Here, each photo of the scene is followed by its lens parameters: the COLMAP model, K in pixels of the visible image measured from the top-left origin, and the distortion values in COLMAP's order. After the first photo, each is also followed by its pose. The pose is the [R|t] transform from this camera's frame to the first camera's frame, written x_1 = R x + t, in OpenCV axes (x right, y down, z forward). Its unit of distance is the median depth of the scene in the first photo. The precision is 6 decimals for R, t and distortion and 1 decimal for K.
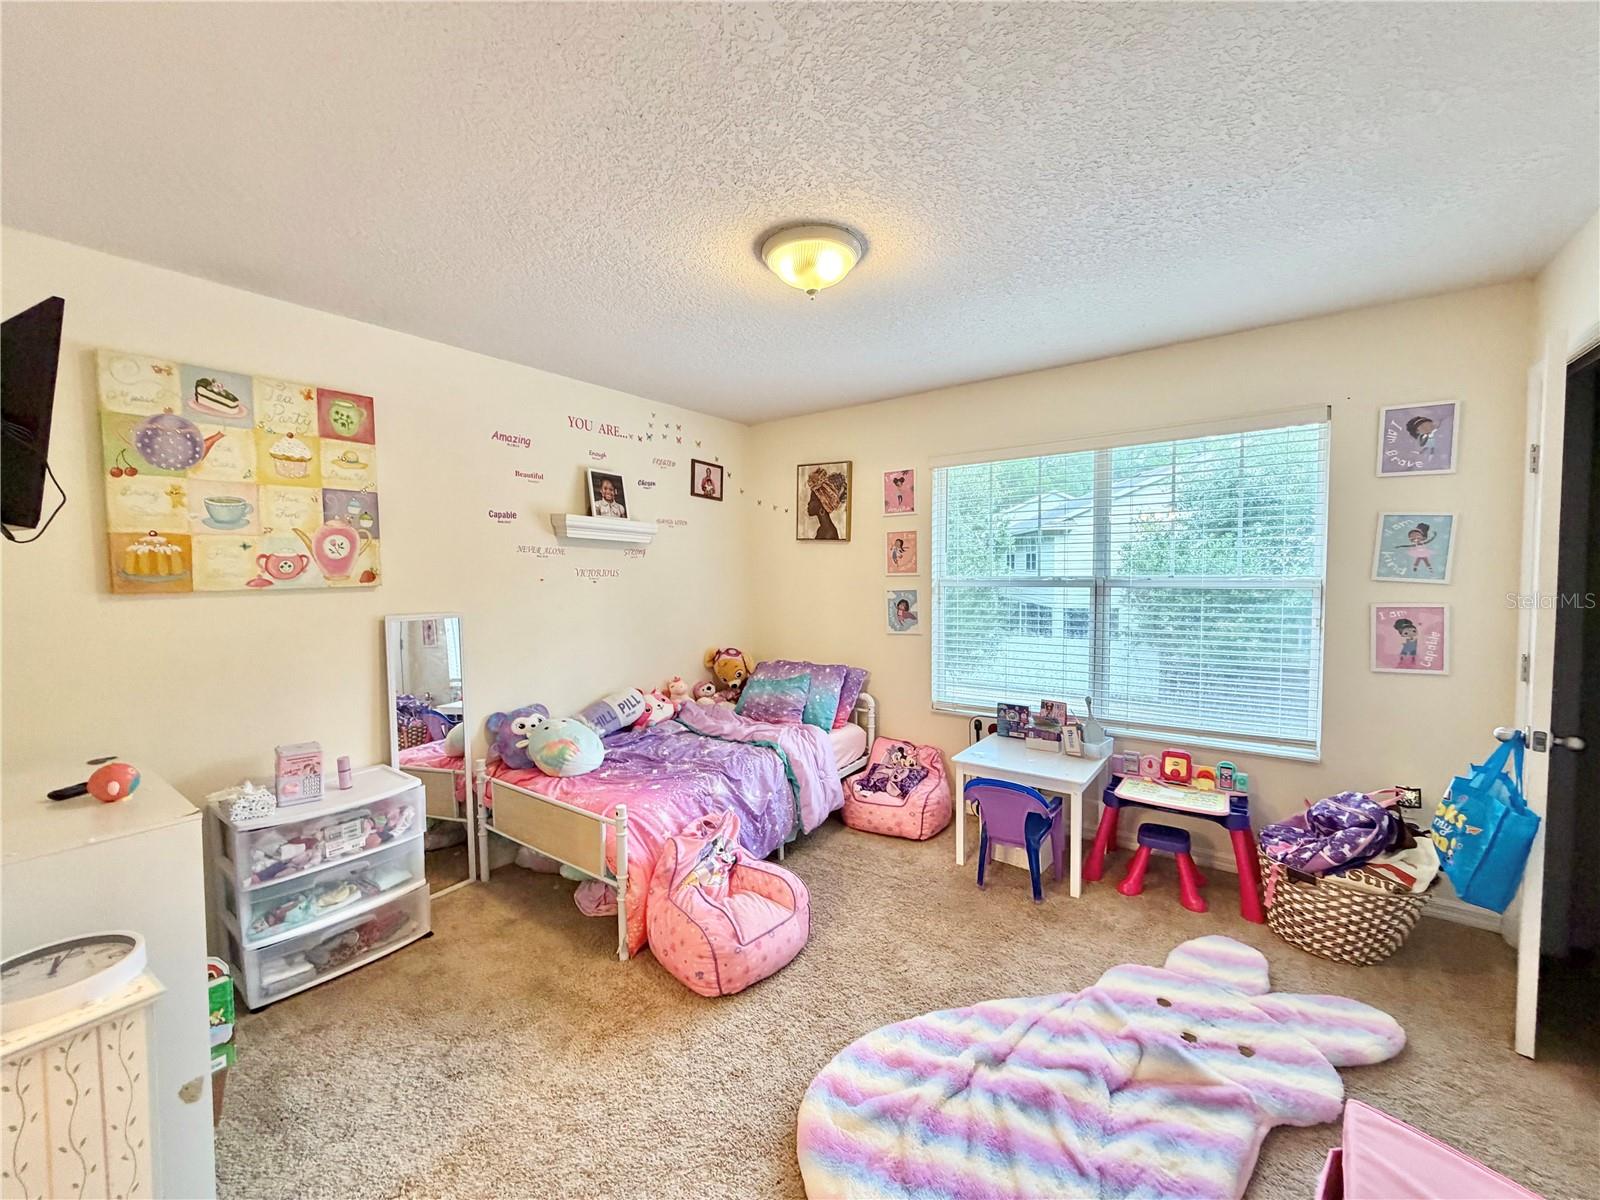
lens RADIAL K [[639.5, 0, 792.0], [0, 639.5, 603.3], [0, 0, 1]] dist [-0.001642, 0.000466]
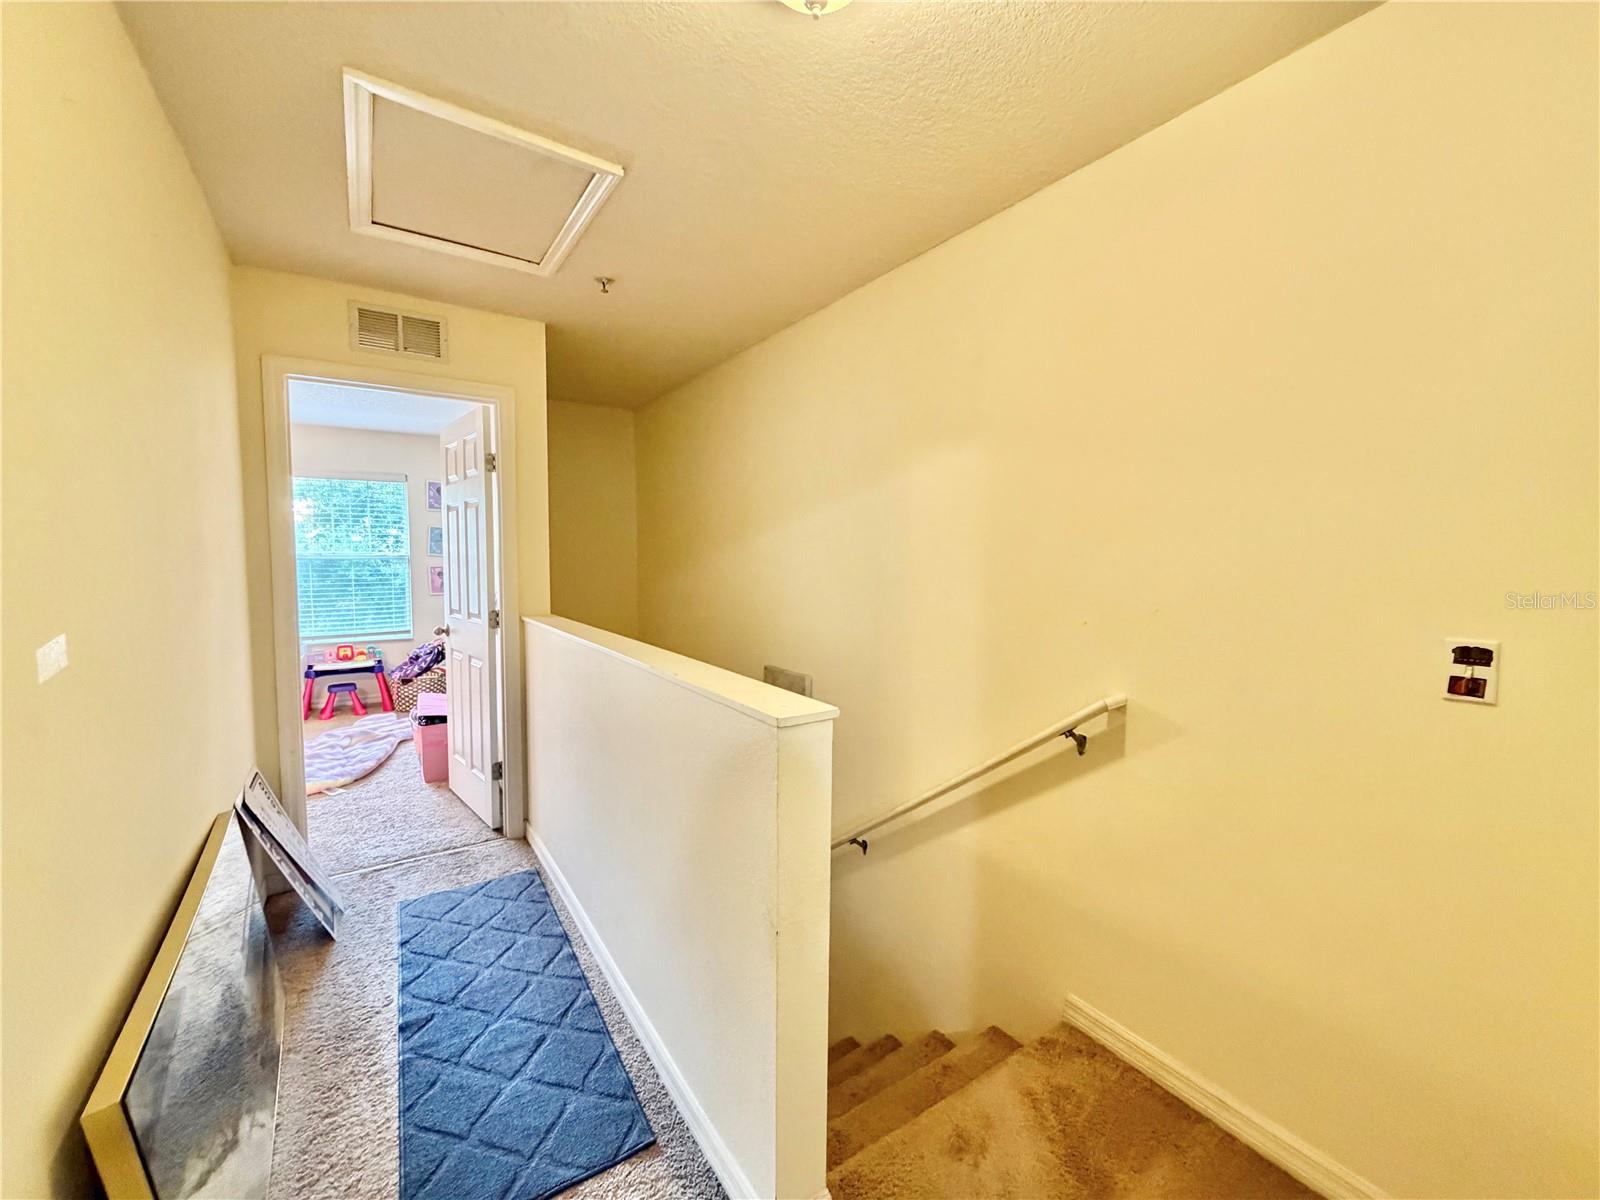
lens RADIAL K [[639.5, 0, 795.8], [0, 639.5, 597.1], [0, 0, 1]] dist [-0.001642, 0.000466]
pose [[0.322939, -0.047027, 0.945251, -0.923285], [0.035185, 0.998671, 0.037664, 0.075517], [-0.945766, 0.021095, 0.324164, -1.089855]]
